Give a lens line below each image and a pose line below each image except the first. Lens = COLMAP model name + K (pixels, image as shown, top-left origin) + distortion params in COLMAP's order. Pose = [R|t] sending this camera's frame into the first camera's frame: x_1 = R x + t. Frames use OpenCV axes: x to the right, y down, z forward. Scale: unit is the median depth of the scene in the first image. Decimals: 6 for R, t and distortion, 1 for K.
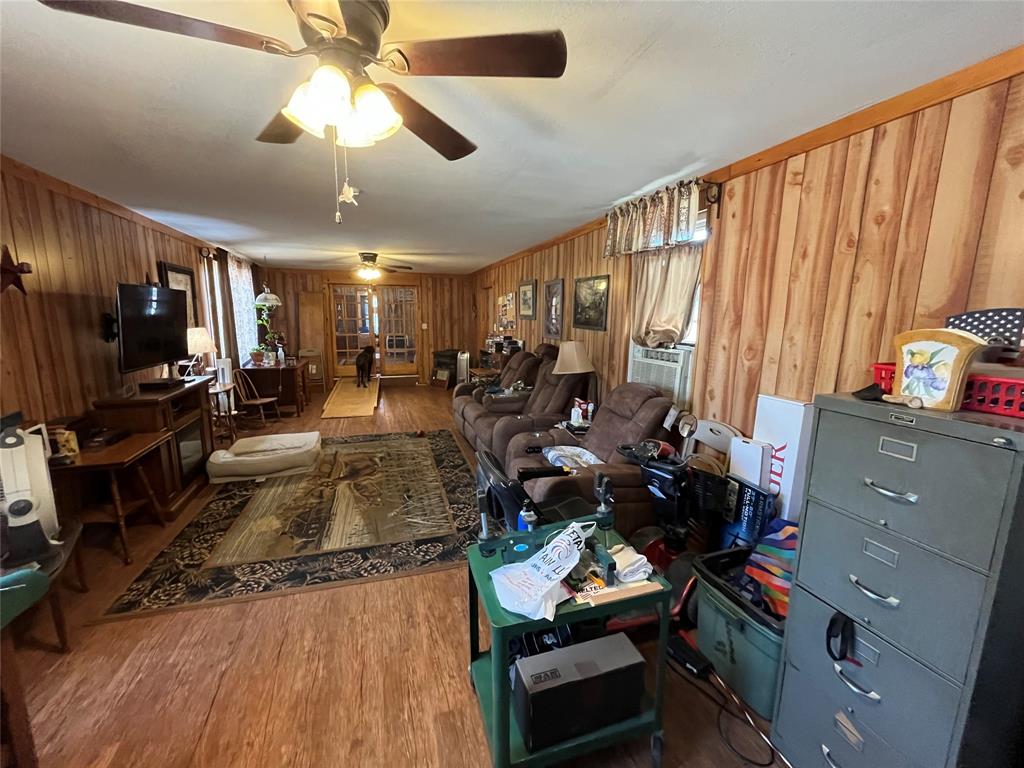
lens RADIAL K [[413.6, 0, 510.8], [0, 413.6, 383.4], [0, 0, 1]] dist [-0.002496, 0.000836]
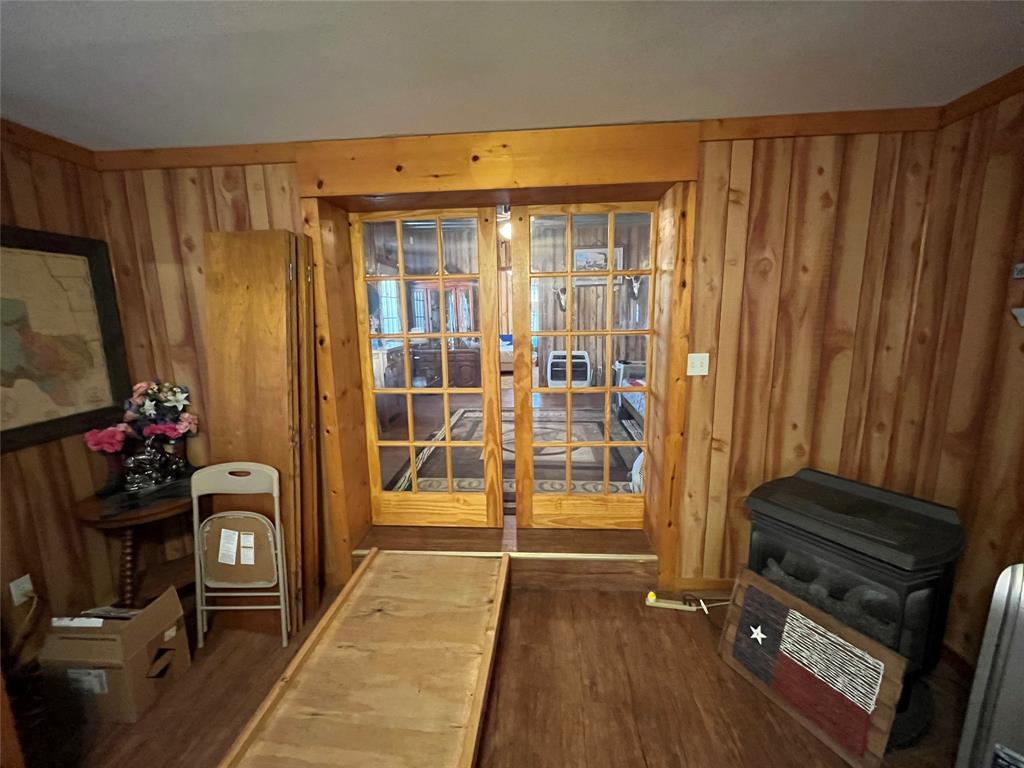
lens RADIAL K [[413.6, 0, 516.3], [0, 413.6, 385.0], [0, 0, 1]] dist [-0.002496, 0.000836]
pose [[0.927384, 0.039636, -0.372004, -0.610988], [-0.036237, 0.999213, 0.016125, -0.356756], [0.372351, -0.001474, 0.928091, 2.106977]]
